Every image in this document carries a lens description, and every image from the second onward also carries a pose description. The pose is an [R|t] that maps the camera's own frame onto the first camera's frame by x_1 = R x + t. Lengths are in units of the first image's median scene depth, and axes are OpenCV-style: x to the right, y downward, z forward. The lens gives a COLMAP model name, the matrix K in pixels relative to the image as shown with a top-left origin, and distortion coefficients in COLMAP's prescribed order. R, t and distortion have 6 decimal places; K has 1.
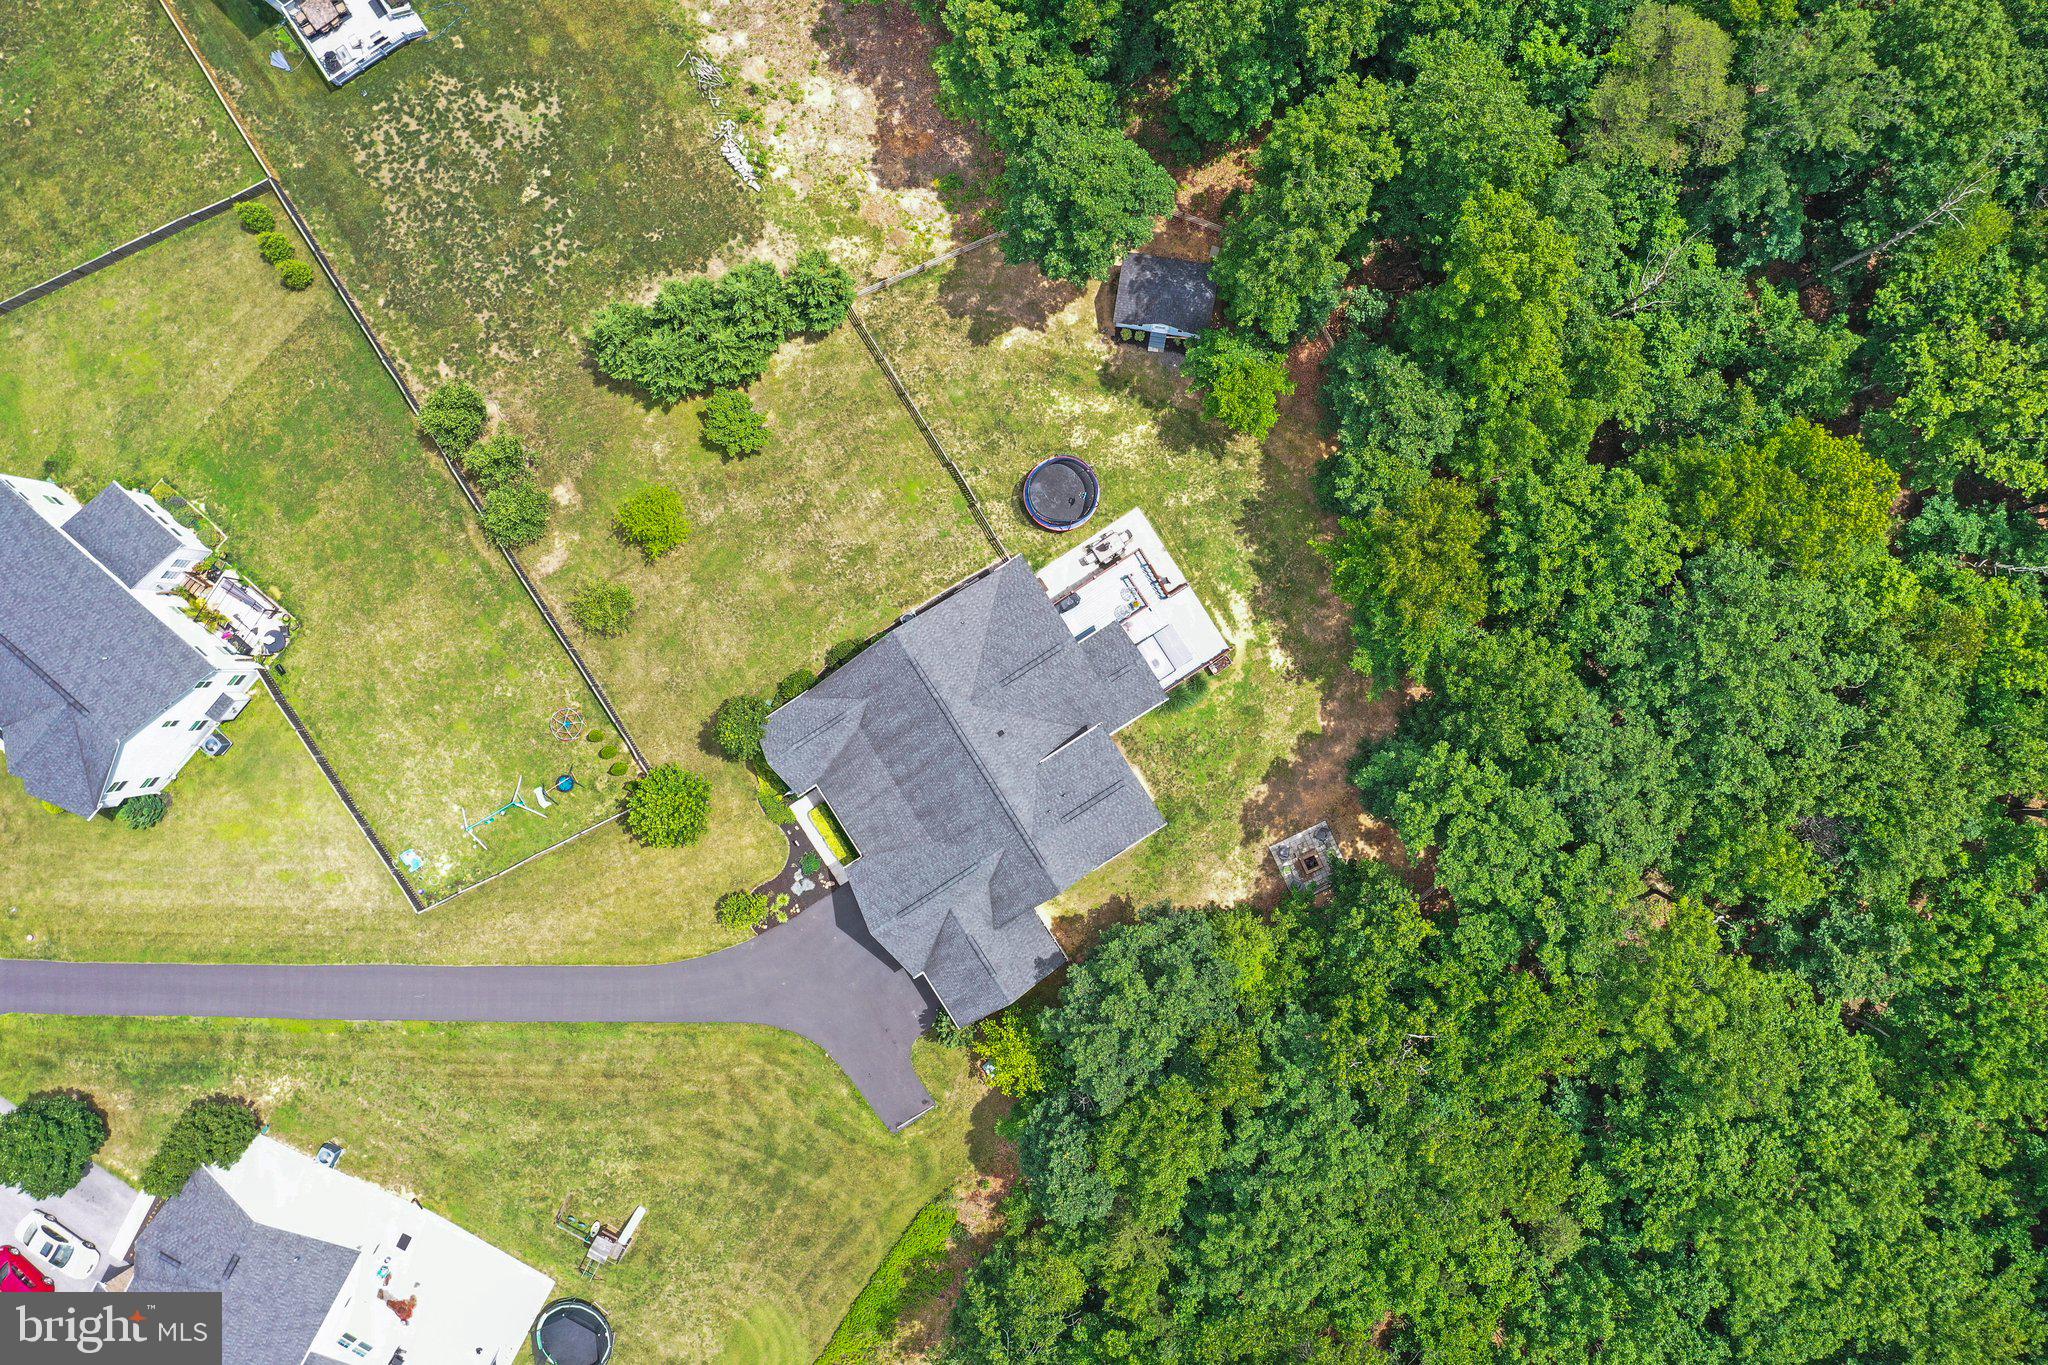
lens RADIAL K [[1706.9, 0, 1030.6], [0, 1706.9, 678.1], [0, 0, 1]] dist [0.005446, -0.005145]
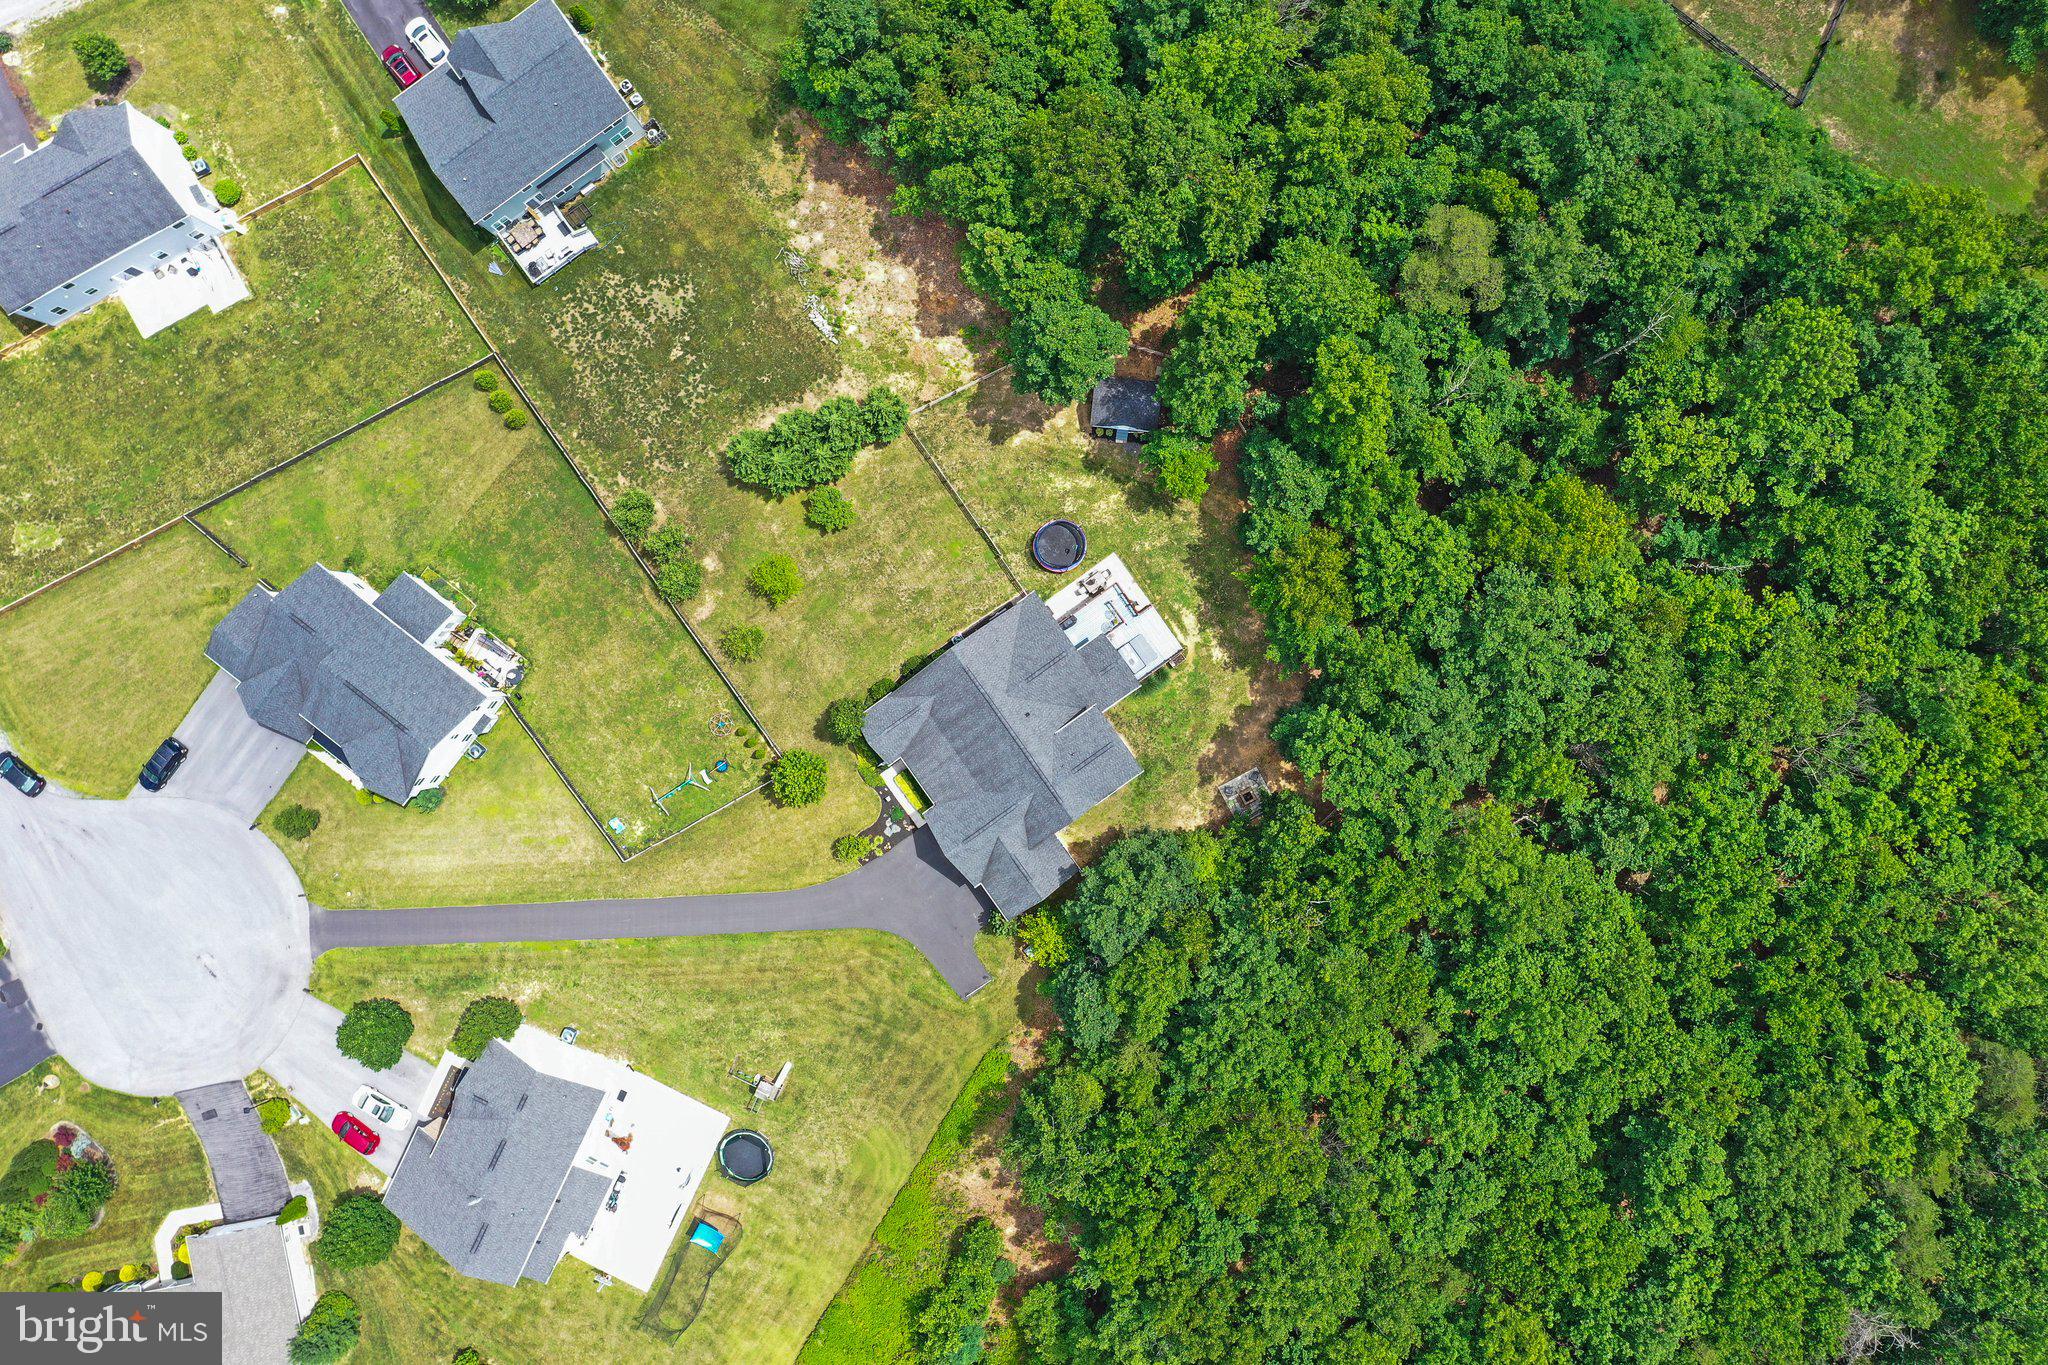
lens RADIAL K [[1706.9, 0, 1014.9], [0, 1706.9, 690.0], [0, 0, 1]] dist [0.005446, -0.005145]
pose [[0.998801, -0.048712, -0.004900, -0.018531], [0.048726, 0.998808, 0.002830, 0.005952], [0.004756, -0.003066, 0.999984, -0.431871]]
